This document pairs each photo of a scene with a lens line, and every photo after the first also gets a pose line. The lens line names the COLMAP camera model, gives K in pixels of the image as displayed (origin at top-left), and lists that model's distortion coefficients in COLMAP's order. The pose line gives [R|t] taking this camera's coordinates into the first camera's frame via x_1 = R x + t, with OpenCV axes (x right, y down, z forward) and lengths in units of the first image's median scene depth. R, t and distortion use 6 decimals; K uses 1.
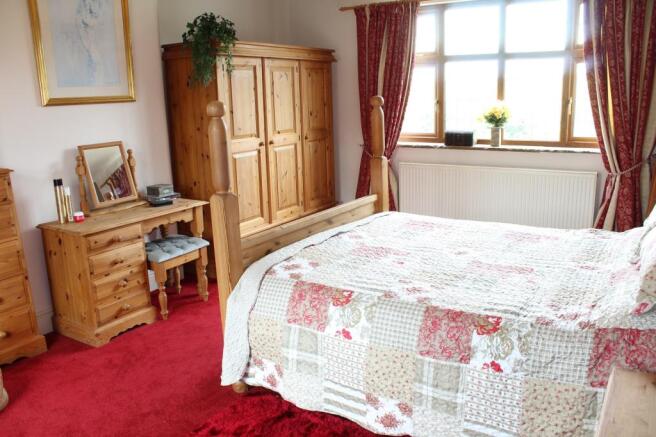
lens RADIAL K [[570.5, 0, 328.0], [0, 570.5, 218.5], [0, 0, 1]] dist [-0.057775, 0.004740]
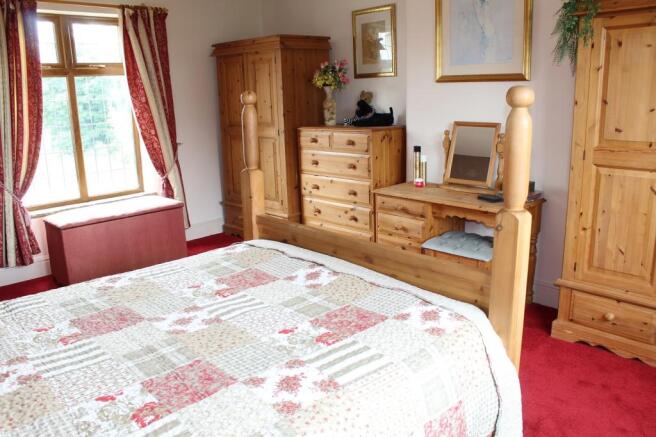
lens RADIAL K [[570.5, 0, 328.0], [0, 570.5, 218.5], [0, 0, 1]] dist [-0.057775, 0.004740]
pose [[-0.270211, 0.269750, -0.924241, 0.675680], [-0.173408, 0.930616, 0.322309, -0.270015], [0.947056, 0.247362, -0.204686, 1.073401]]
